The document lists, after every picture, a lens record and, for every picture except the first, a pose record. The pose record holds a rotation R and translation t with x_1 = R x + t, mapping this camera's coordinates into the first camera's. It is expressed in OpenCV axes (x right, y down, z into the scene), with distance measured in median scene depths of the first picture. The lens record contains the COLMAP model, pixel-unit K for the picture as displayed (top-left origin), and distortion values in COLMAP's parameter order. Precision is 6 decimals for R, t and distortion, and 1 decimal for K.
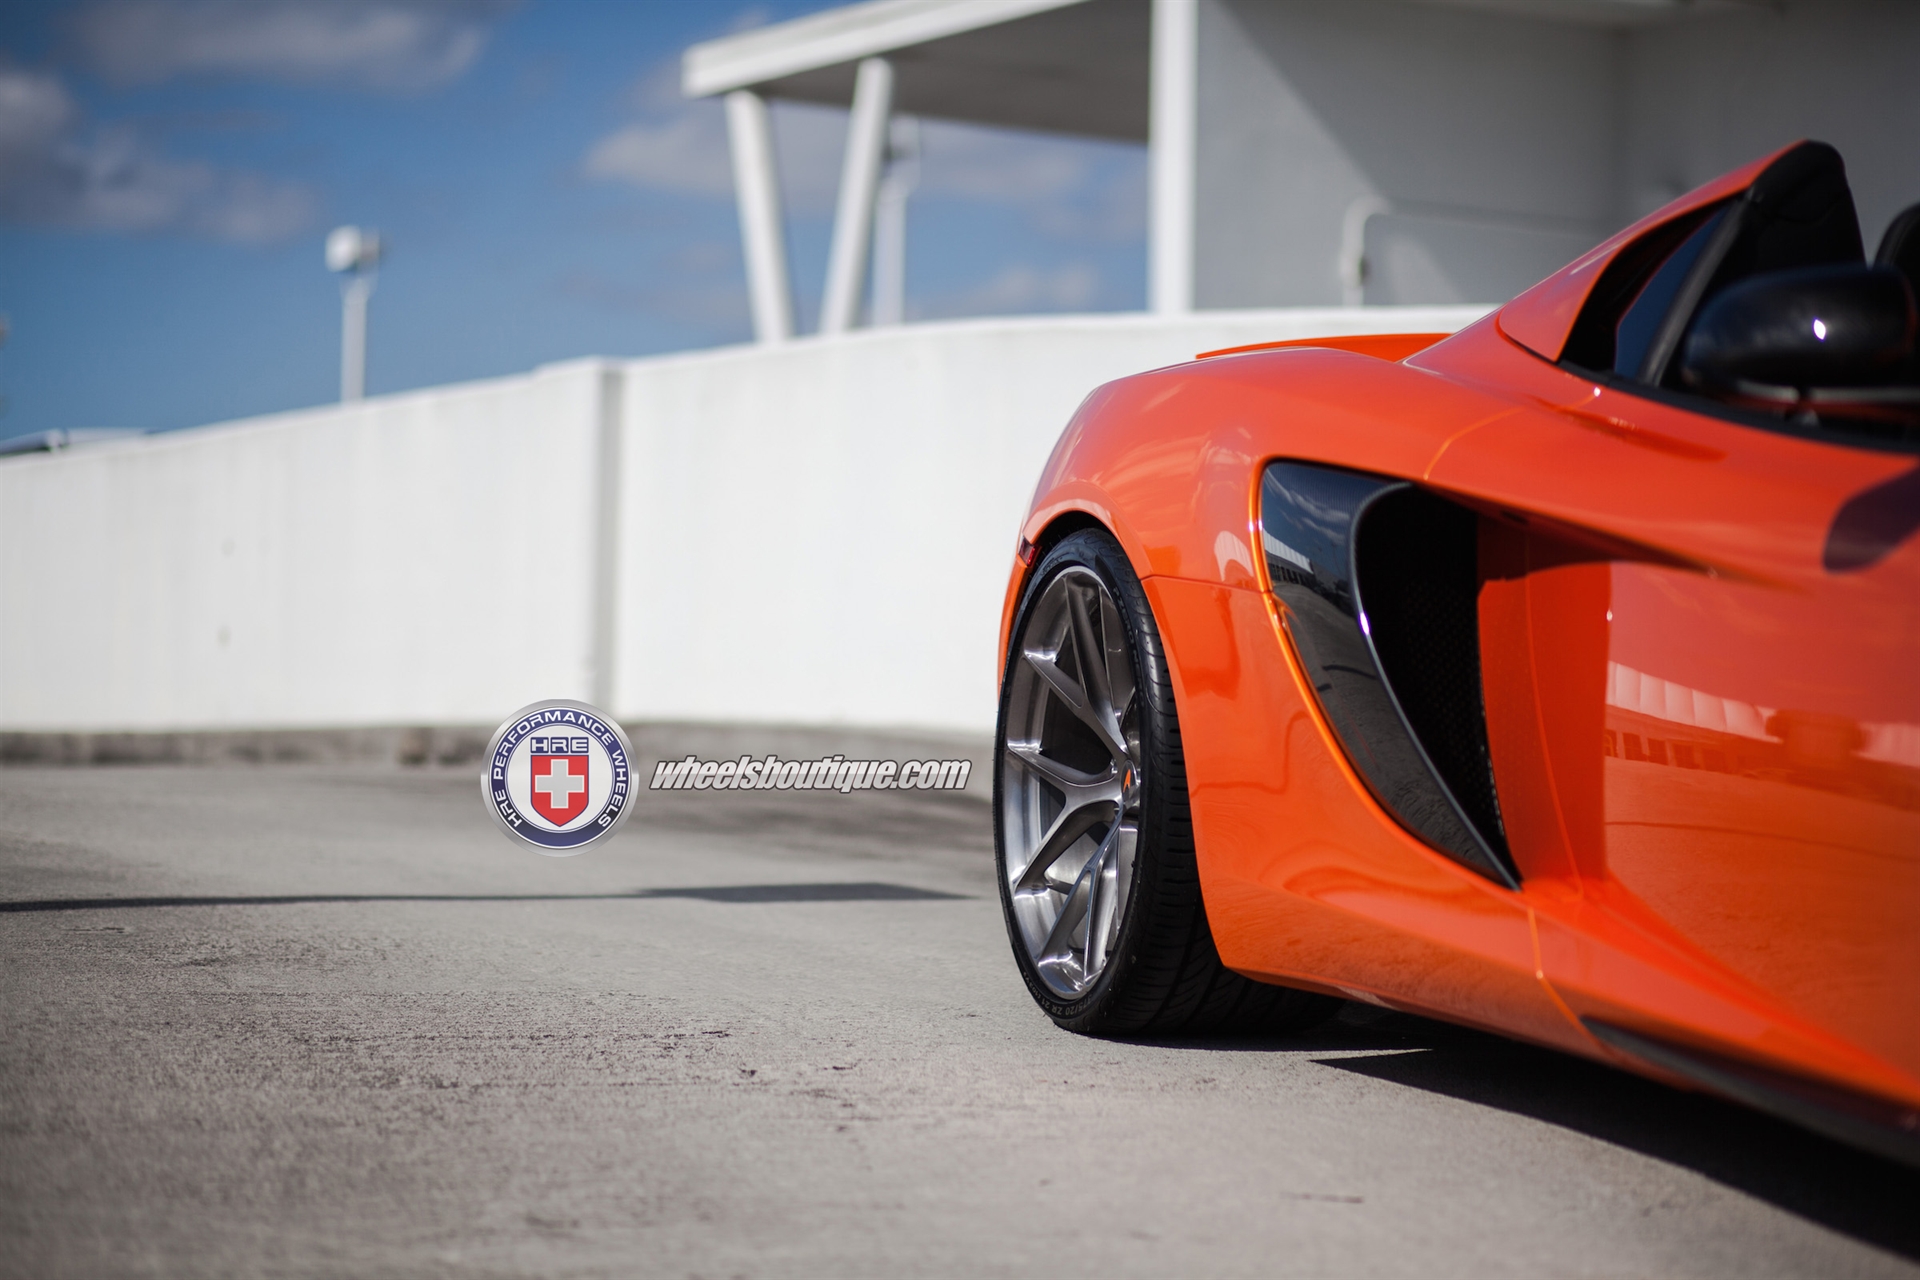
lens RADIAL K [[4484.5, 0, 955.3], [0, 4484.5, 642.9], [0, 0, 1]] dist [-0.145054, 0.000000]
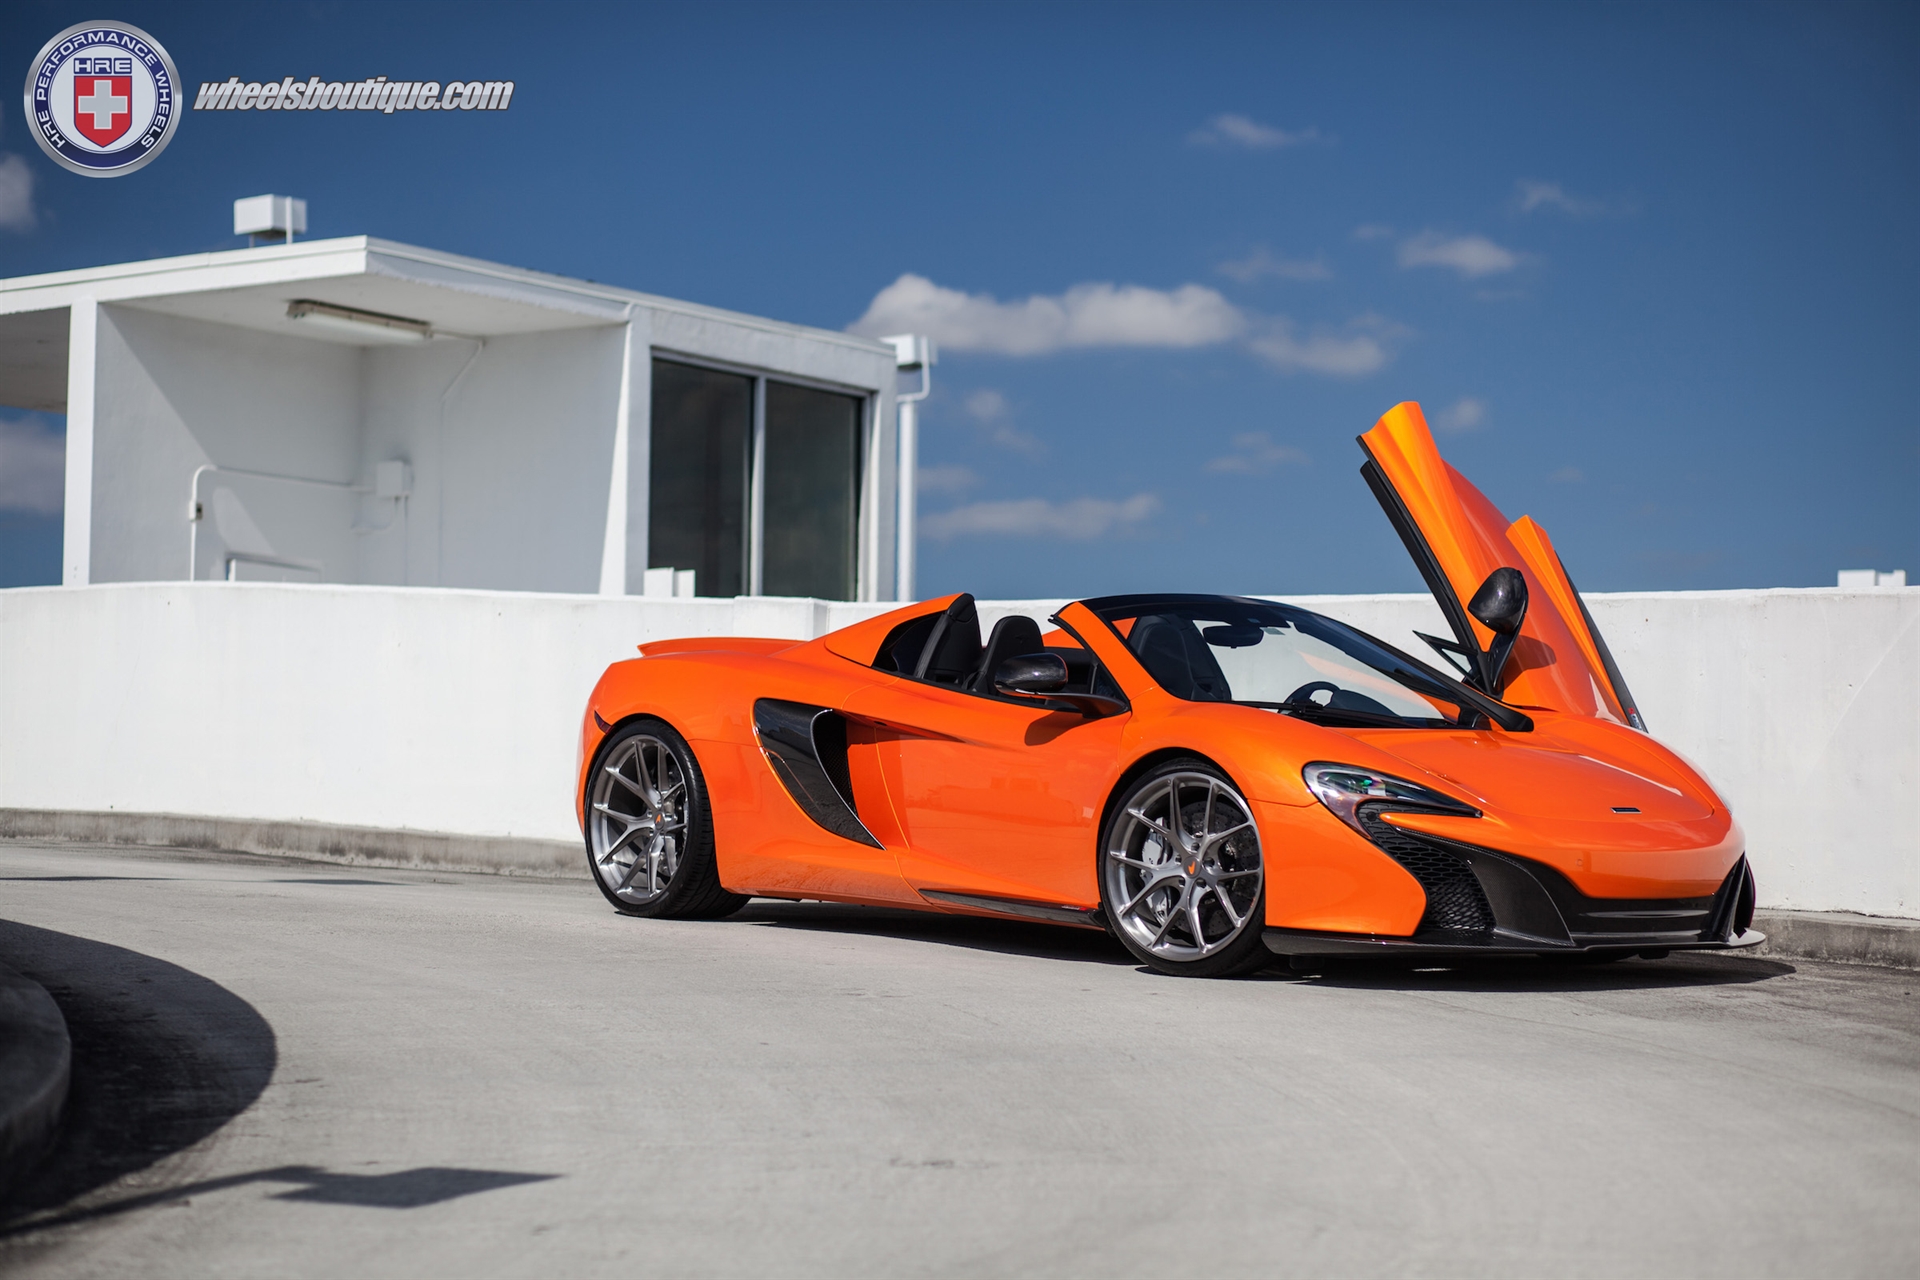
lens RADIAL K [[4484.5, 0, 962.3], [0, 4484.5, 644.1], [0, 0, 1]] dist [-0.145054, 0.000000]
pose [[0.925962, 0.025030, 0.376787, -0.765697], [-0.013040, 0.999325, -0.034340, 0.016519], [-0.377393, 0.026884, 0.925663, -1.429055]]
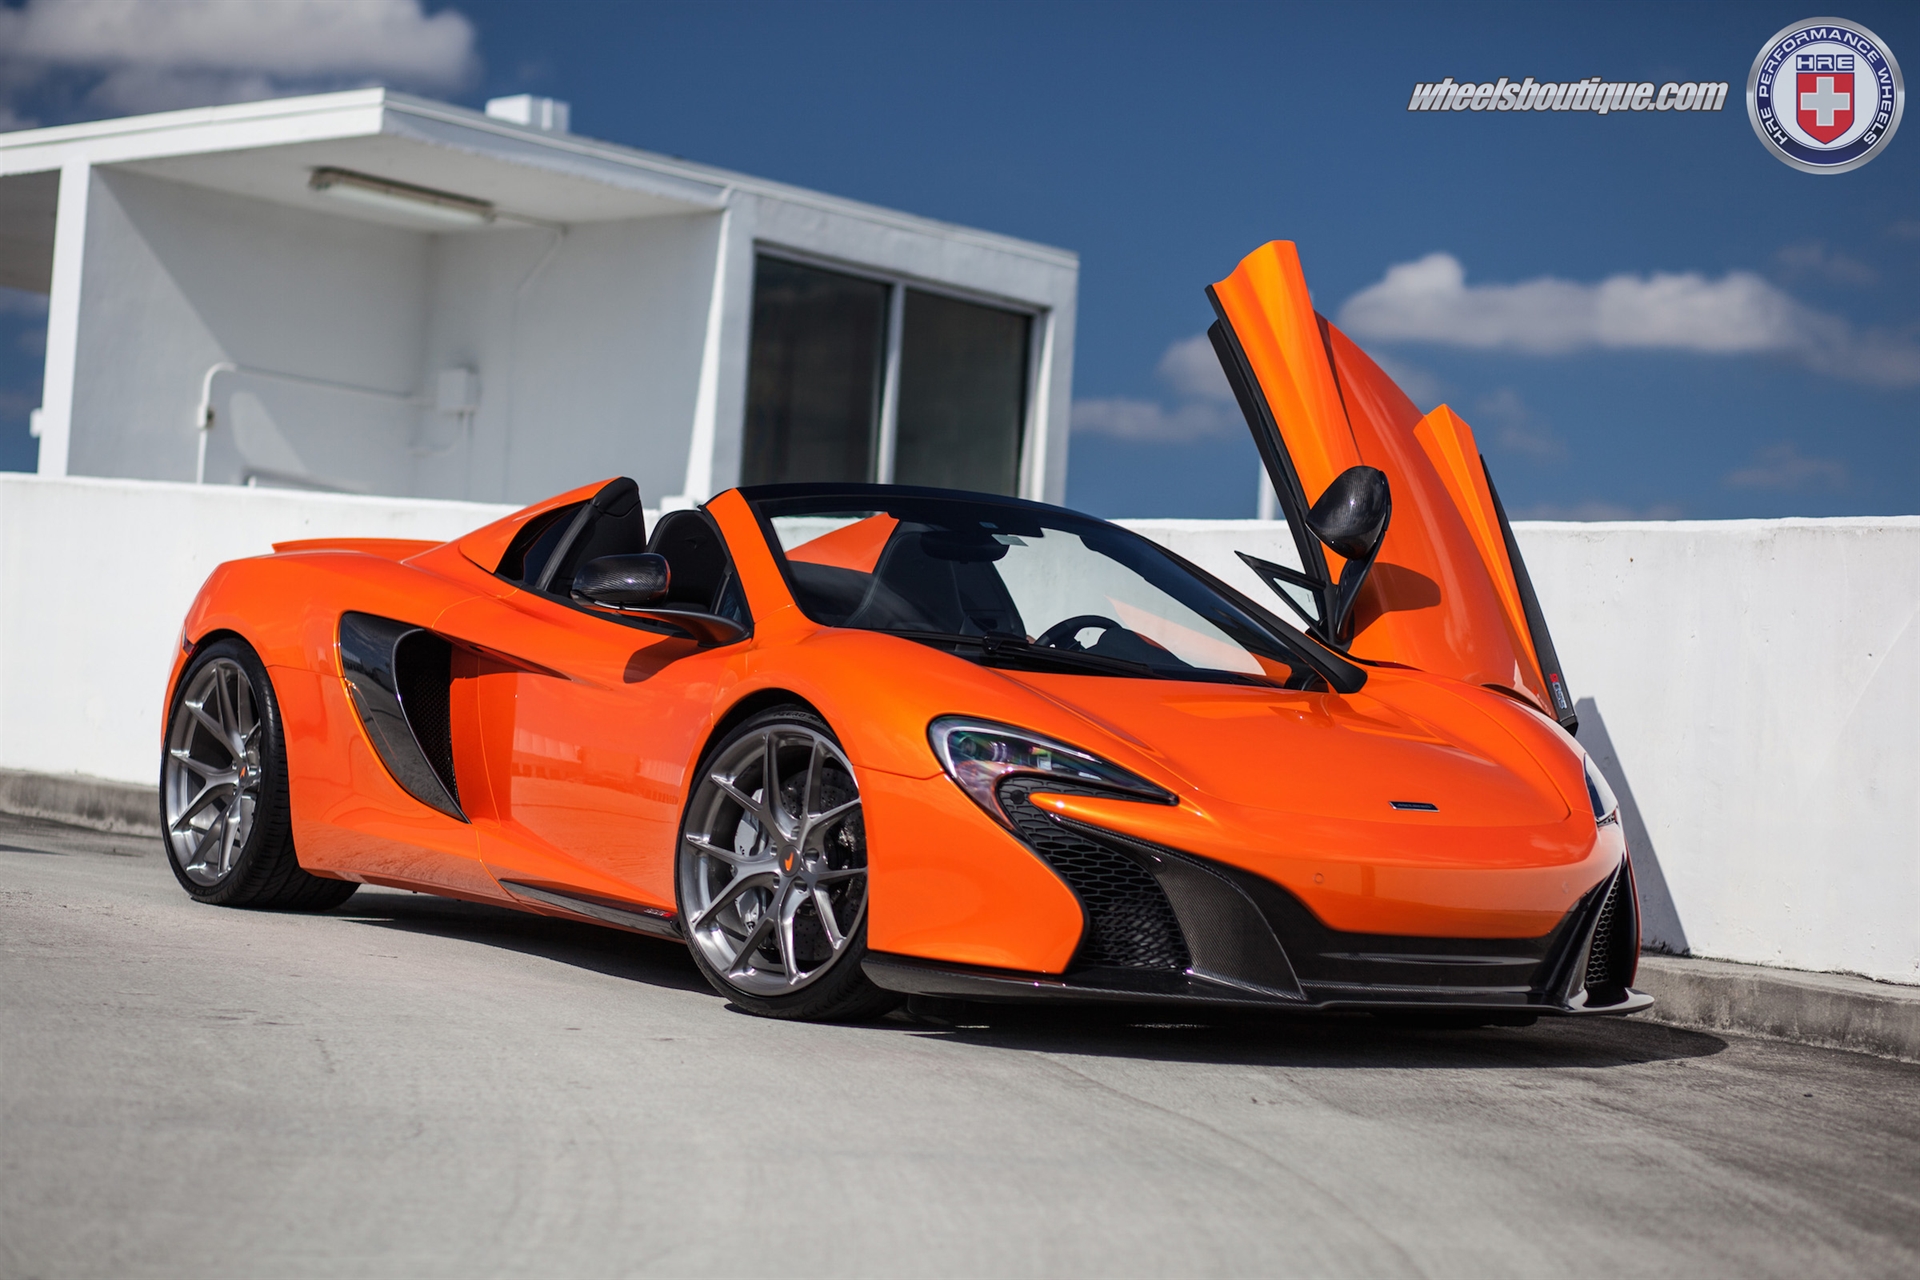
lens RADIAL K [[4822.5, 0, 955.8], [0, 4822.5, 639.0], [0, 0, 1]] dist [-0.111314, 0.000000]
pose [[0.960030, 0.063093, 0.272694, -0.230373], [-0.056285, 0.997878, -0.032725, 0.023941], [-0.274181, 0.016069, 0.961544, -1.036744]]
